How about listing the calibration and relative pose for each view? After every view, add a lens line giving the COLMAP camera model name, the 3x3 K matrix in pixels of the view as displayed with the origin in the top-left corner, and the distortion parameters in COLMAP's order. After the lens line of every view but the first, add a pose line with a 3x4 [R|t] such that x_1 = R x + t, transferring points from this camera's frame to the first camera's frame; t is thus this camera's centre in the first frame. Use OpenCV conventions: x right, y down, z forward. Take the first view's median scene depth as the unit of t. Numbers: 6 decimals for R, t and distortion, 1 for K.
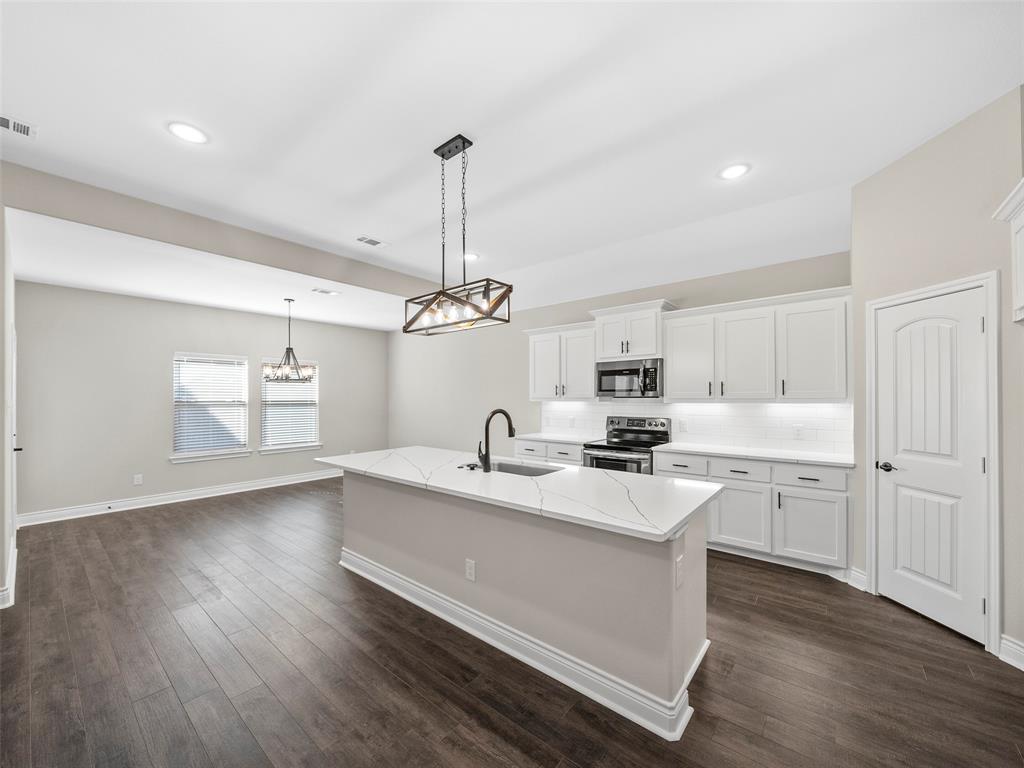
lens RADIAL K [[401.2, 0, 512.9], [0, 401.2, 393.5], [0, 0, 1]] dist [-0.000512, -0.000076]
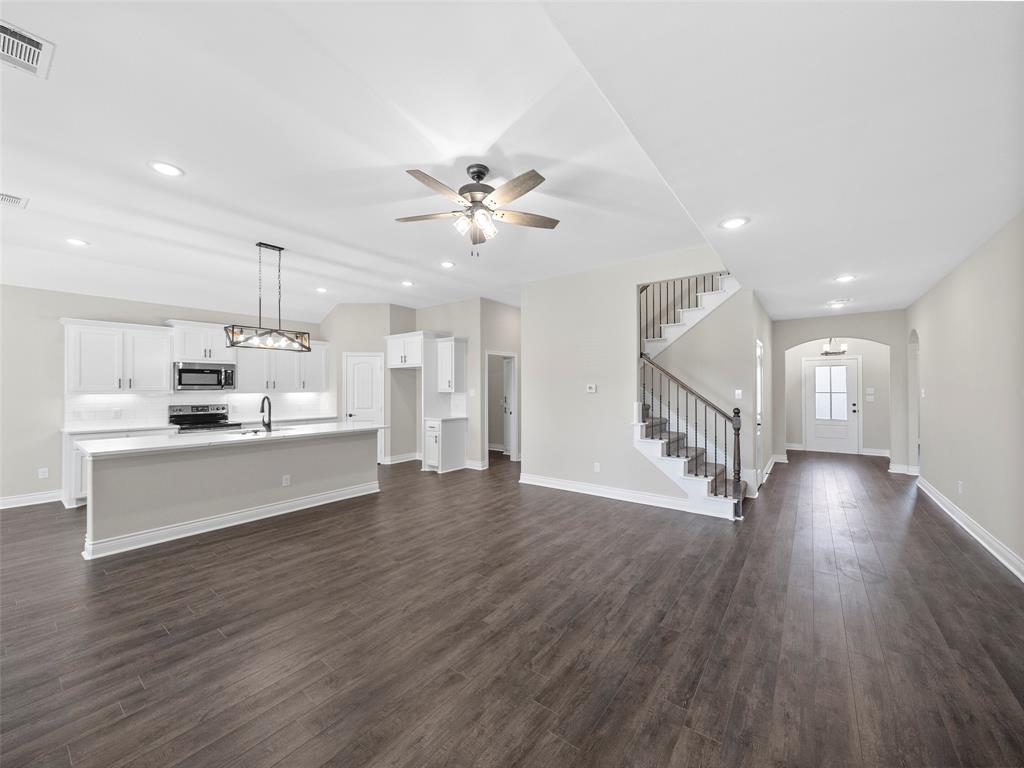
lens RADIAL K [[399.1, 0, 514.1], [0, 399.1, 388.9], [0, 0, 1]] dist [-0.001093, 0.000066]
pose [[-0.036231, 0.000721, 0.999343, -1.181010], [-0.006083, 0.999981, -0.000942, 0.001280], [-0.999325, -0.006113, -0.036226, -0.000837]]
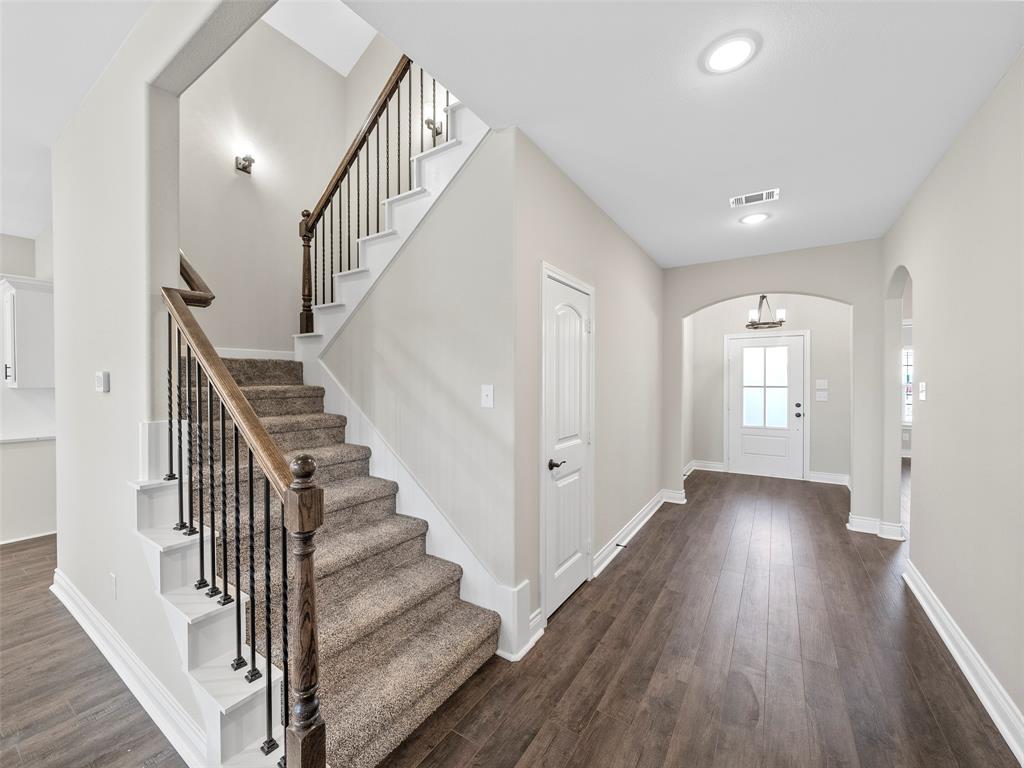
lens RADIAL K [[411.5, 0, 494.6], [0, 411.5, 384.5], [0, 0, 1]] dist [0.000087, -0.000057]
pose [[-0.077844, -0.007770, 0.996935, -0.453783], [-0.006349, 0.999953, 0.007298, -0.004055], [-0.996945, -0.005761, -0.077889, -0.740534]]
